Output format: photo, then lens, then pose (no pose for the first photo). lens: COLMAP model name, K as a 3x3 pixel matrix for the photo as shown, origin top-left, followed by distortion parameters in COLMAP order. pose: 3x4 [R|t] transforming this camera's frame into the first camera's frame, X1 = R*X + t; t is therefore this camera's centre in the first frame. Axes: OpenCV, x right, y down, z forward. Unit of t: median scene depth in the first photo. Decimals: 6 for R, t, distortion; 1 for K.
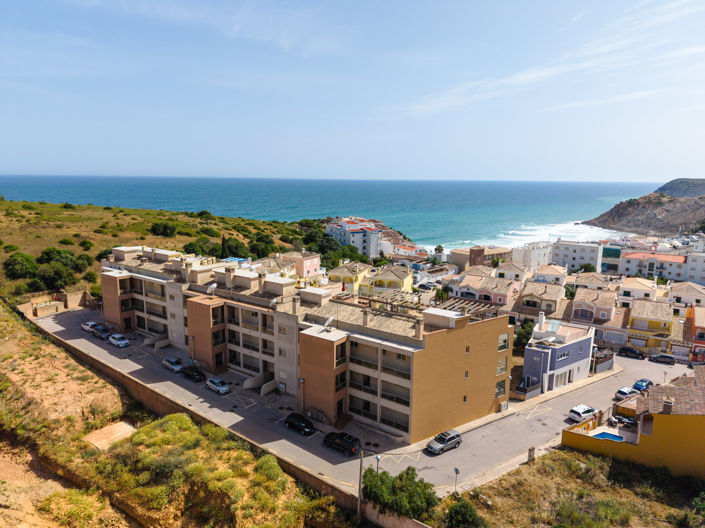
lens RADIAL K [[467.5, 0, 352.5], [0, 467.5, 264.0], [0, 0, 1]] dist [0.058736, -0.065418]
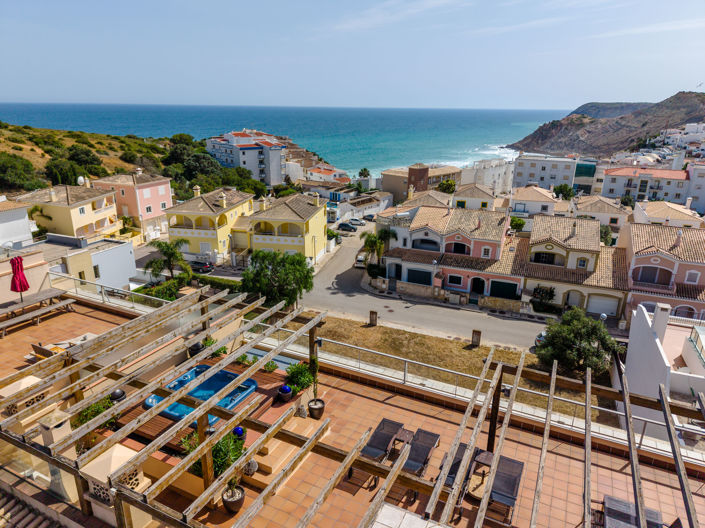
lens RADIAL K [[467.5, 0, 352.5], [0, 467.5, 264.0], [0, 0, 1]] dist [0.058736, -0.065418]
pose [[0.986471, -0.051553, 0.155616, 0.056100], [0.028673, 0.988893, 0.145837, 0.005426], [-0.161406, -0.139402, 0.976993, 0.345383]]
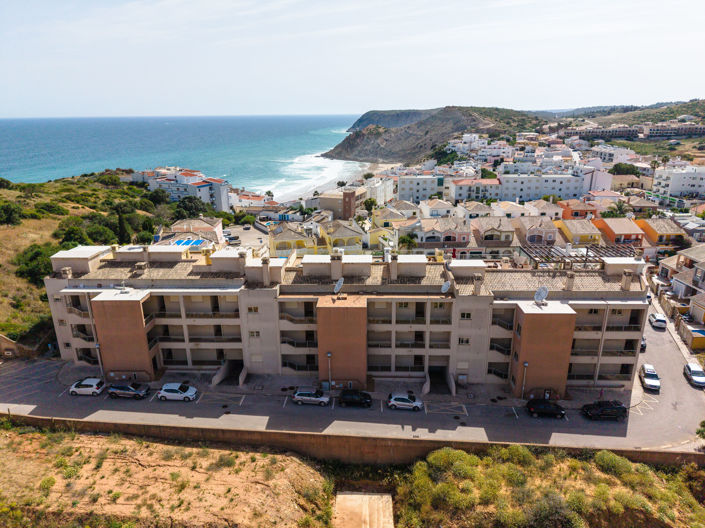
lens RADIAL K [[467.5, 0, 352.5], [0, 467.5, 264.0], [0, 0, 1]] dist [0.058736, -0.065418]
pose [[0.832378, -0.190036, 0.520608, -0.311596], [0.121323, 0.979070, 0.163410, -0.048091], [-0.540766, -0.072857, 0.838012, 0.168342]]
